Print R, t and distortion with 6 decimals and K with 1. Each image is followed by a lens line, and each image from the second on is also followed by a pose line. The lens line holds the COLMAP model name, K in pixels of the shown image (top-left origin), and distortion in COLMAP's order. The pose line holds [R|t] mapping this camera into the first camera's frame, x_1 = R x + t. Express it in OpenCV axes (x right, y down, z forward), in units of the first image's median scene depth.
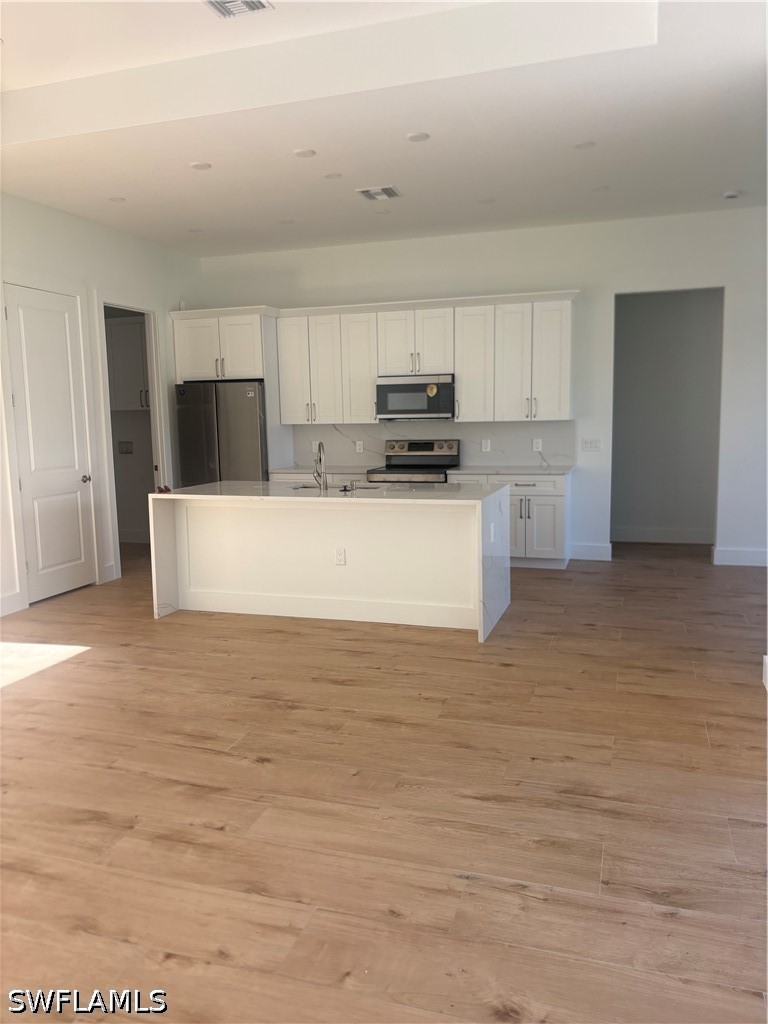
lens RADIAL K [[769.9, 0, 384.0], [0, 769.9, 512.0], [0, 0, 1]] dist [0.000685, -0.008743]
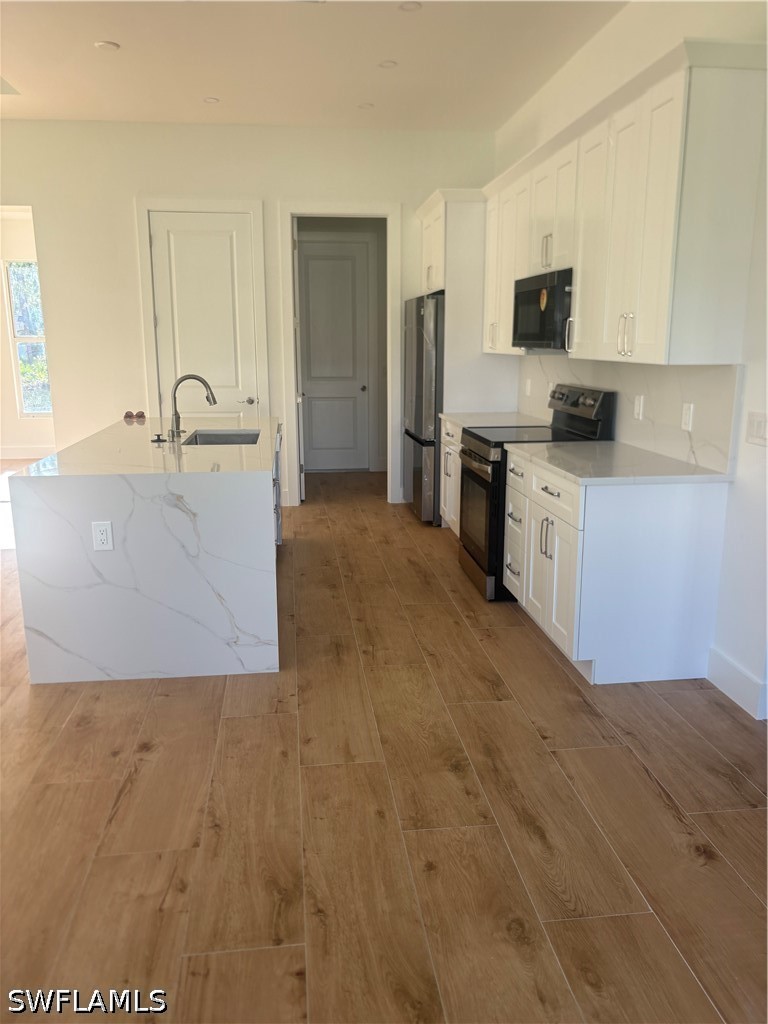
lens RADIAL K [[769.9, 0, 384.0], [0, 769.9, 512.0], [0, 0, 1]] dist [0.000685, -0.008743]
pose [[0.421284, 0.223144, -0.879049, 0.586108], [-0.120804, 0.974429, 0.189460, -0.104769], [0.898847, 0.026376, 0.437468, 0.682017]]
